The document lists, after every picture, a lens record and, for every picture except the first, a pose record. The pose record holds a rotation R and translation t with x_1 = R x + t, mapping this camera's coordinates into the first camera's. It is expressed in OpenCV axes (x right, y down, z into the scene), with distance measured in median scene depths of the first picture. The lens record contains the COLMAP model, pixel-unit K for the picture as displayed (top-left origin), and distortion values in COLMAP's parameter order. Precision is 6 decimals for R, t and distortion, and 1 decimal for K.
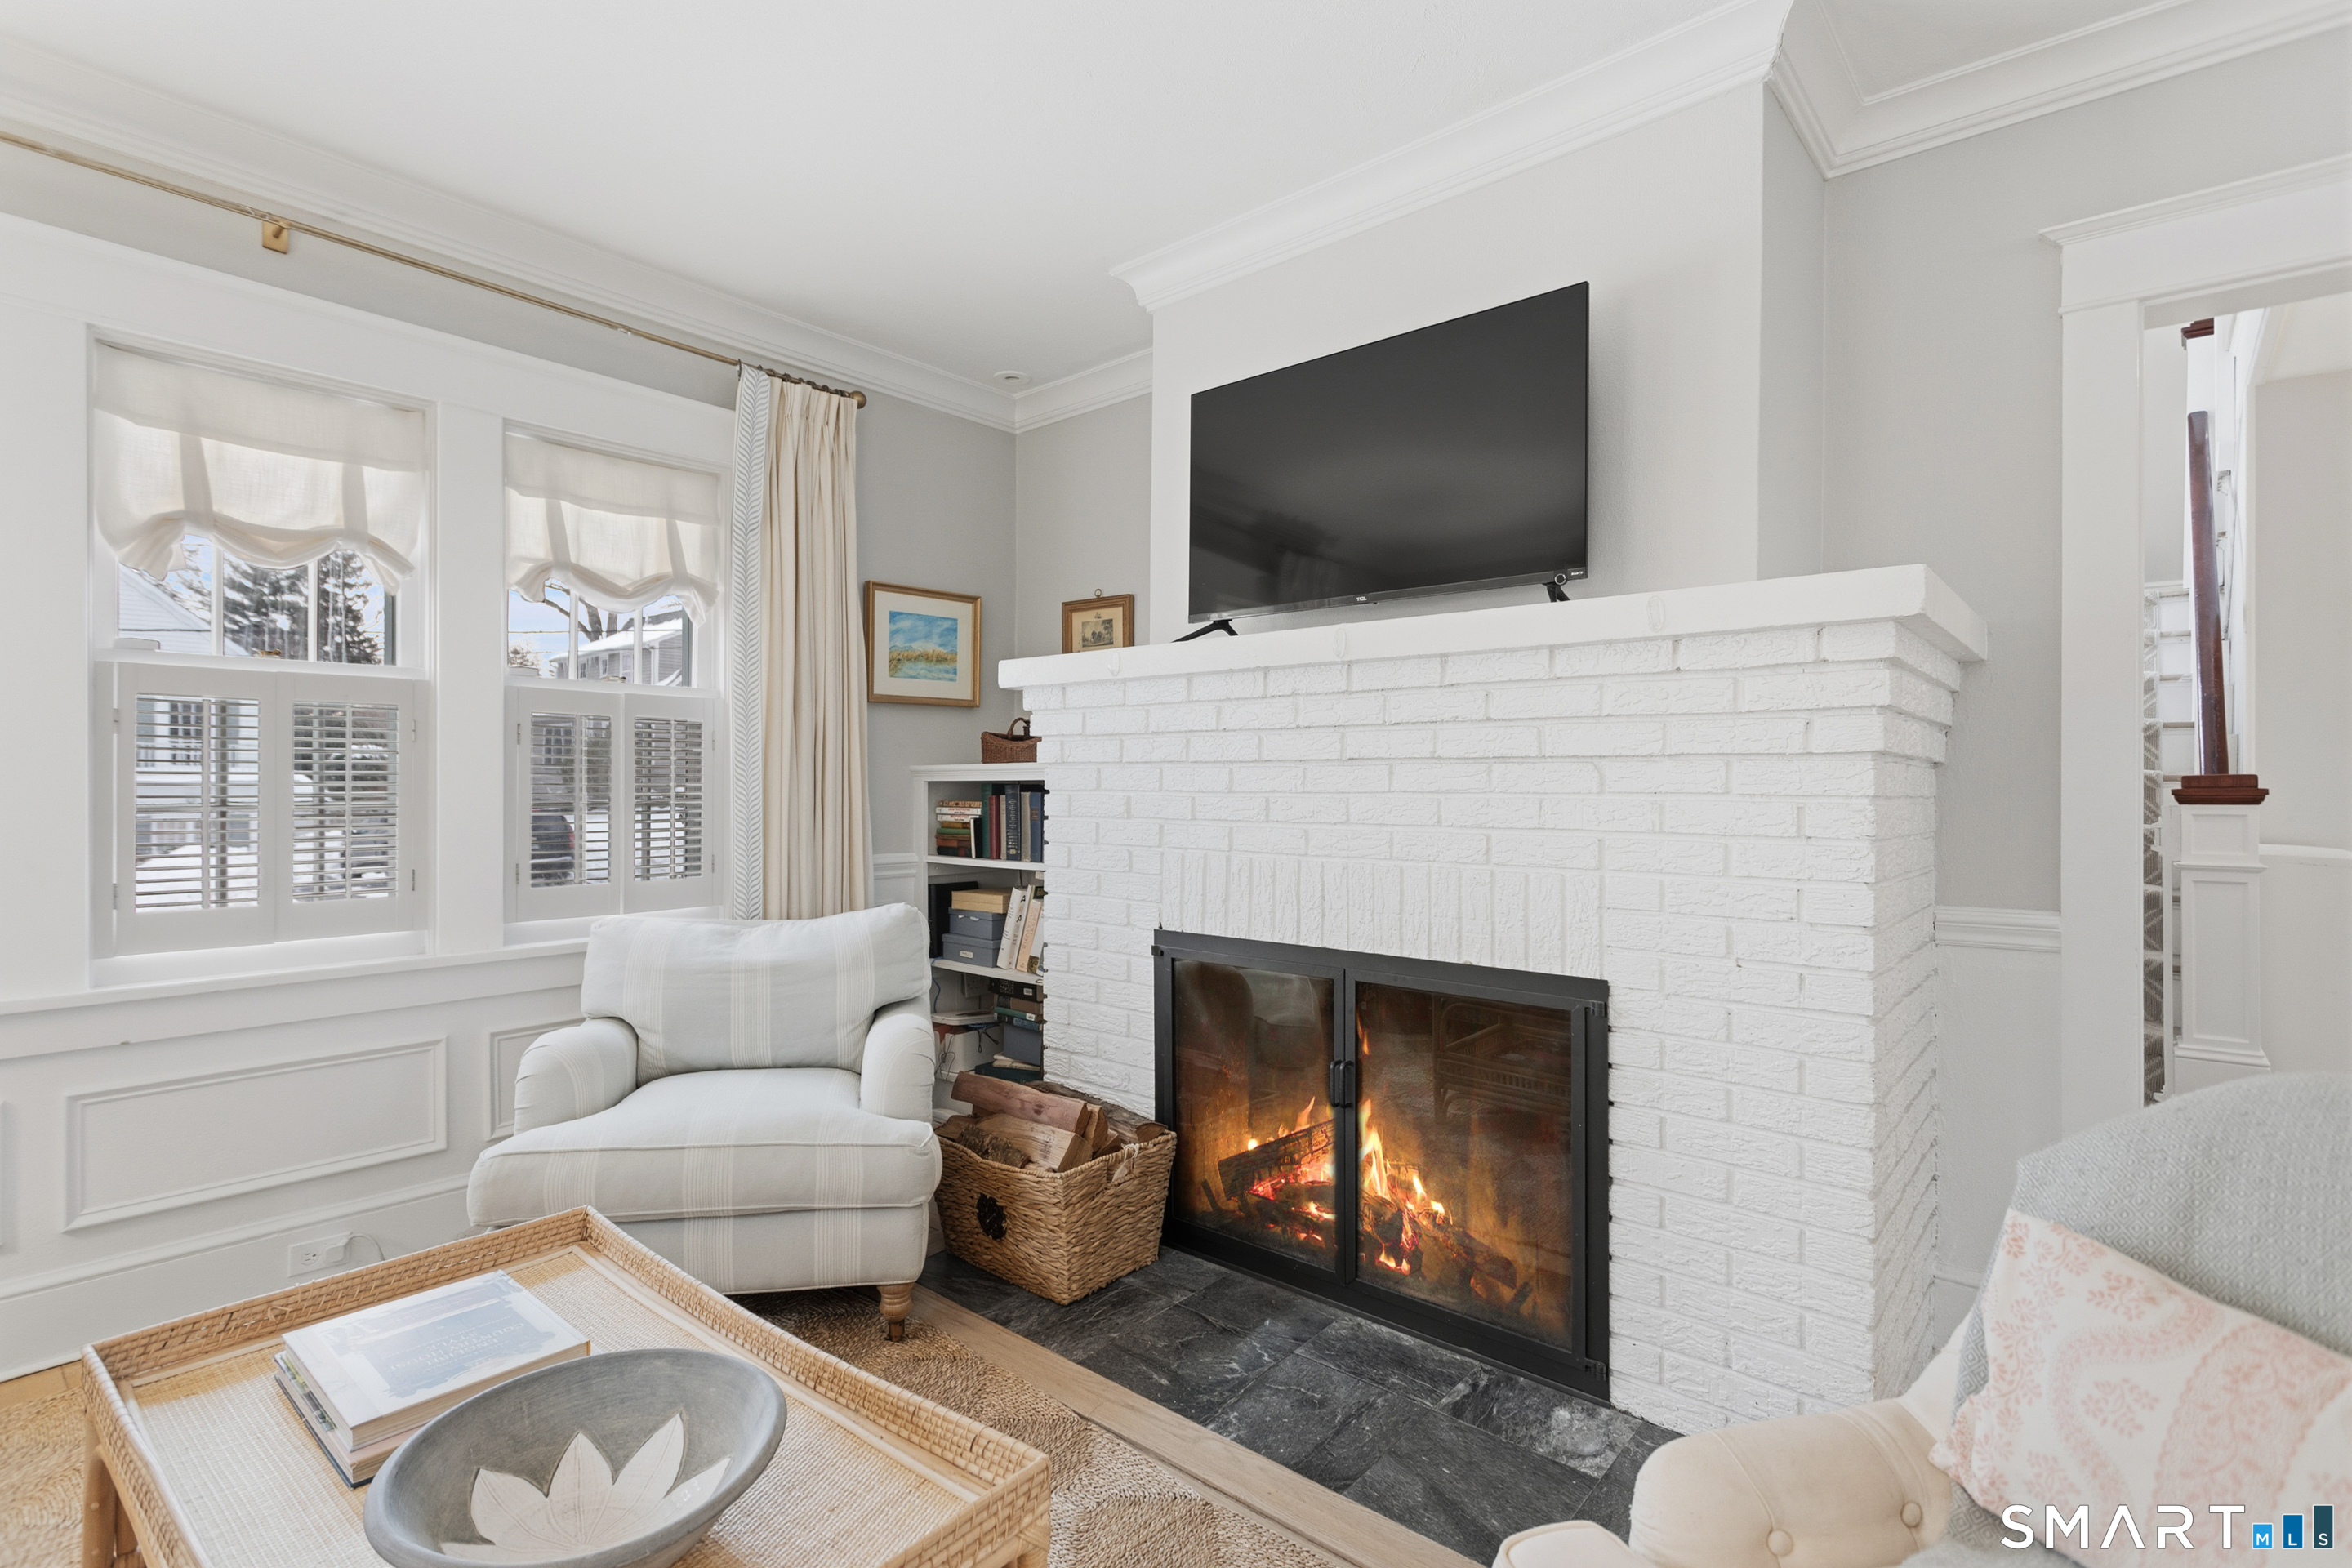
lens RADIAL K [[1103.0, 0, 1176.0], [0, 1103.0, 784.0], [0, 0, 1]] dist [-0.002276, 0.001115]
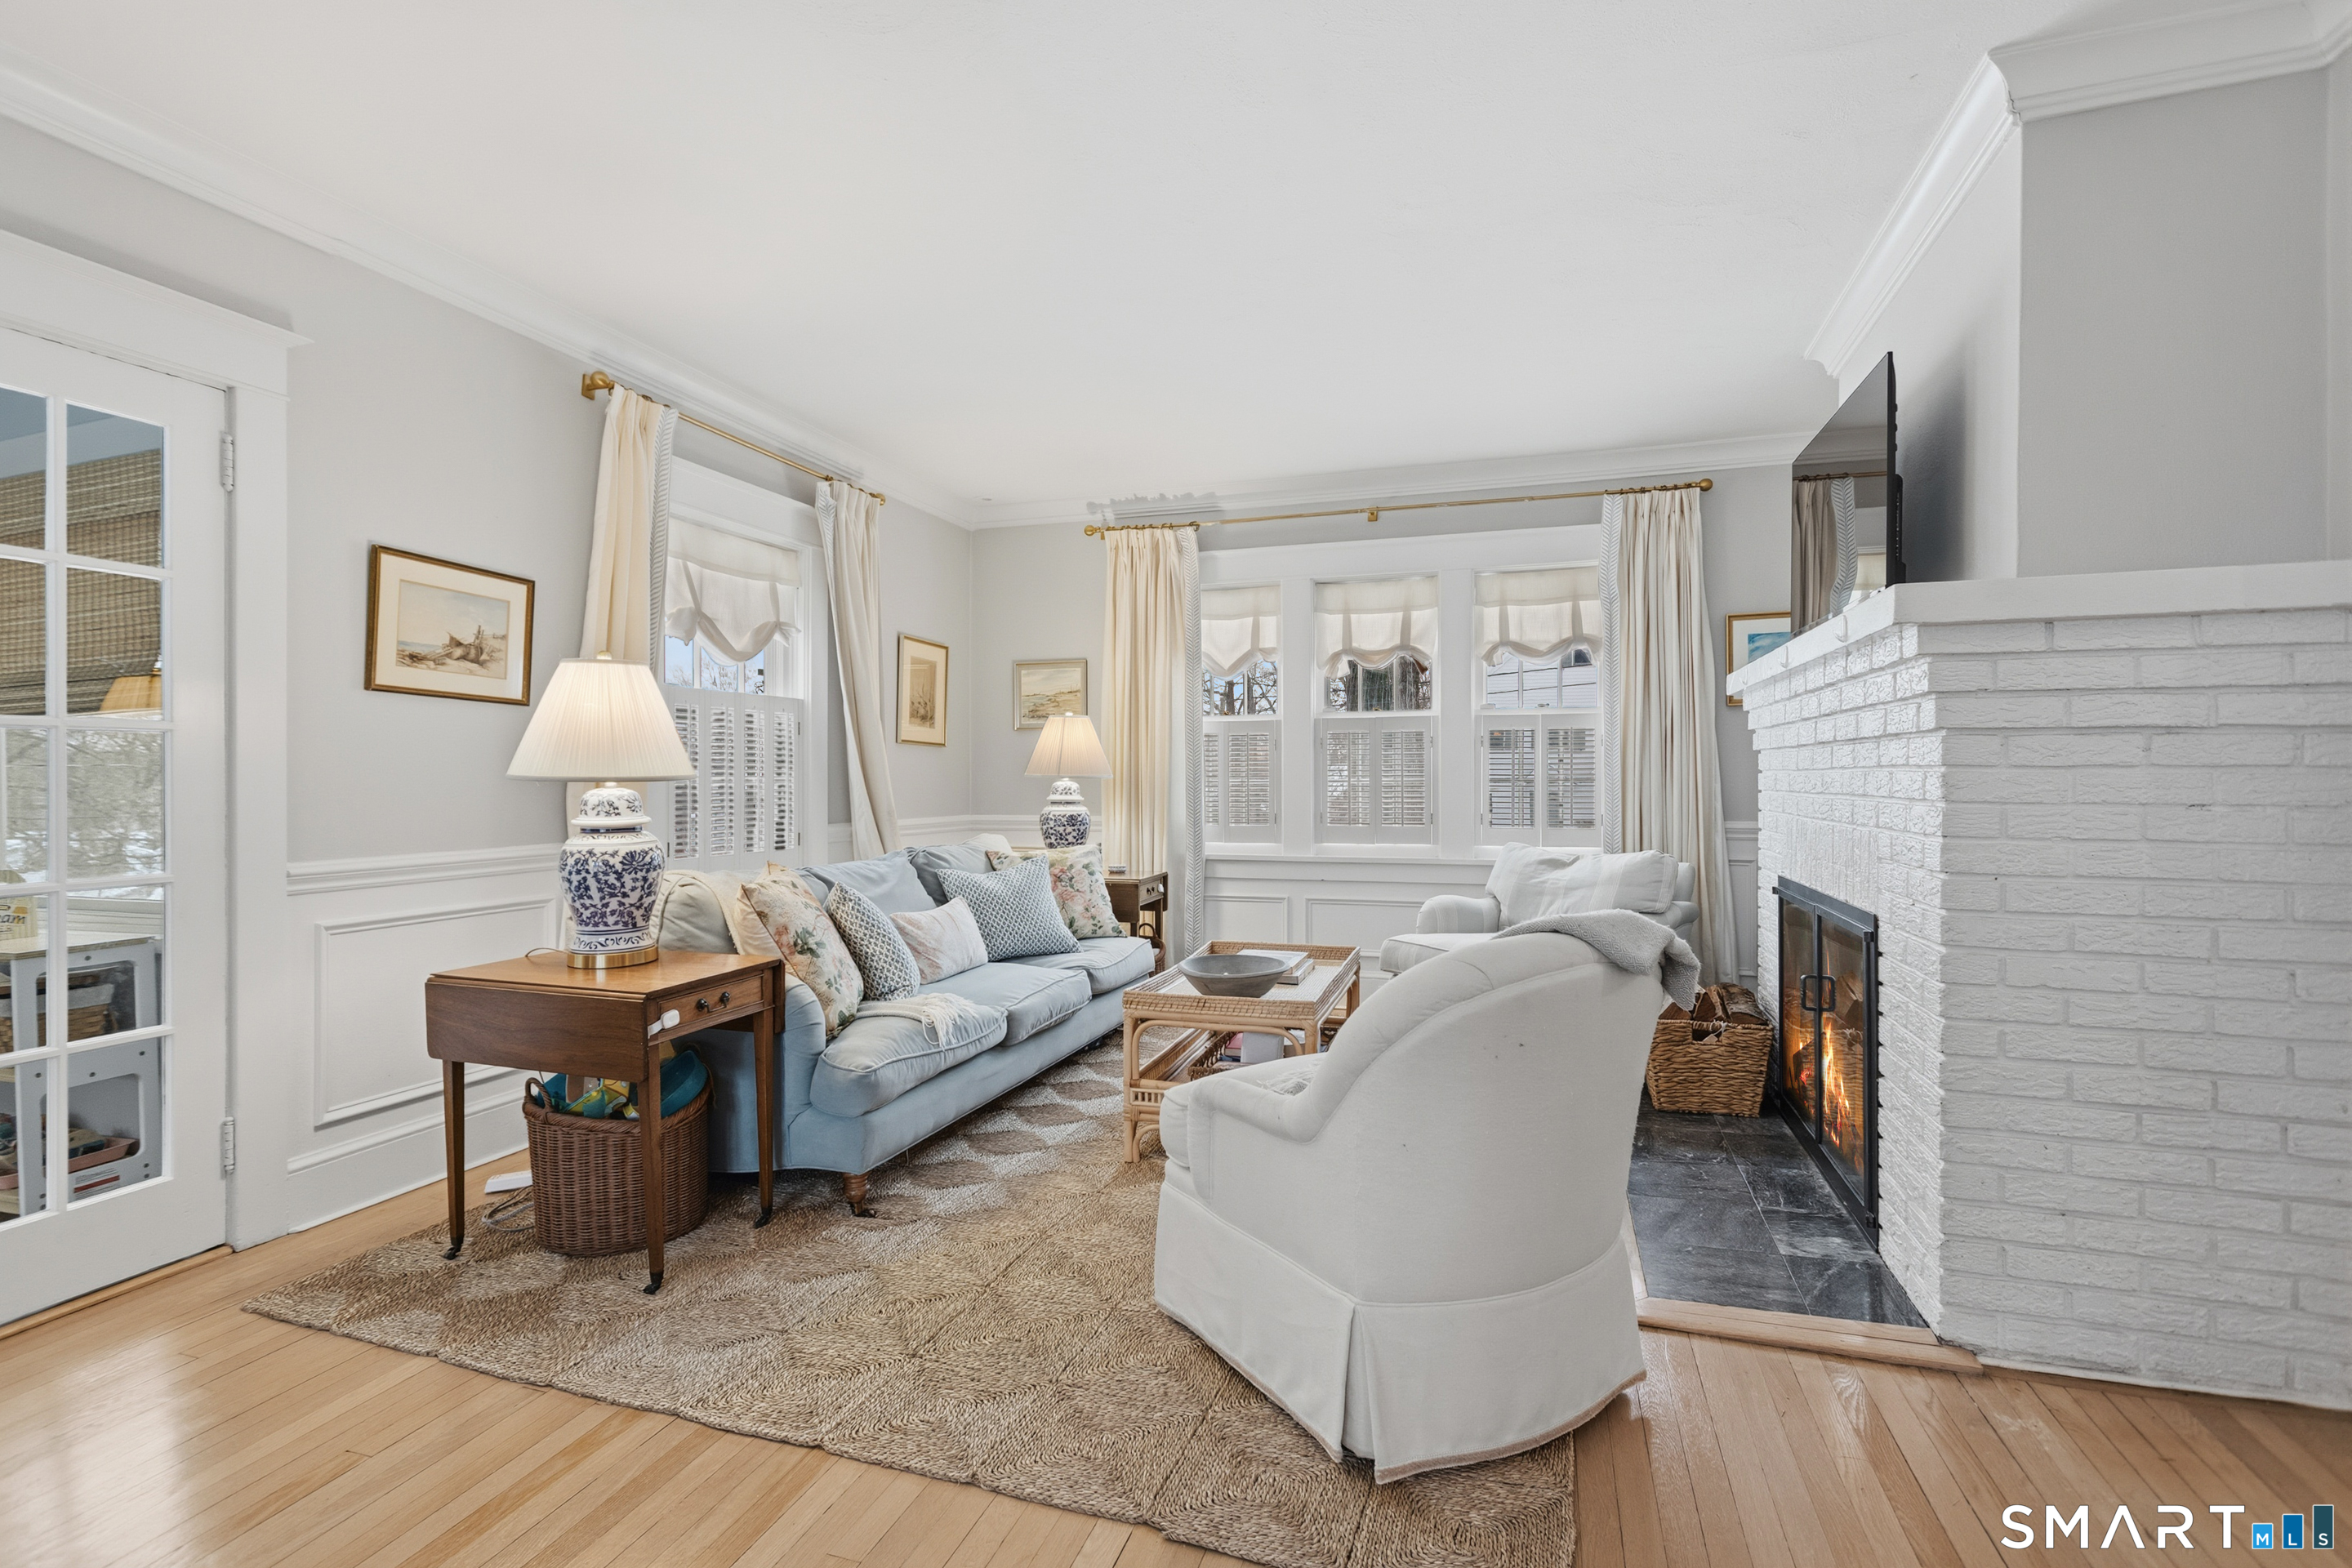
lens RADIAL K [[1103.0, 0, 1176.0], [0, 1103.0, 784.0], [0, 0, 1]] dist [-0.002276, 0.001115]
pose [[0.383189, 0.004532, -0.923659, 1.036505], [0.004333, 0.999968, 0.006704, 0.013336], [0.923660, -0.006571, 0.383157, -0.184453]]
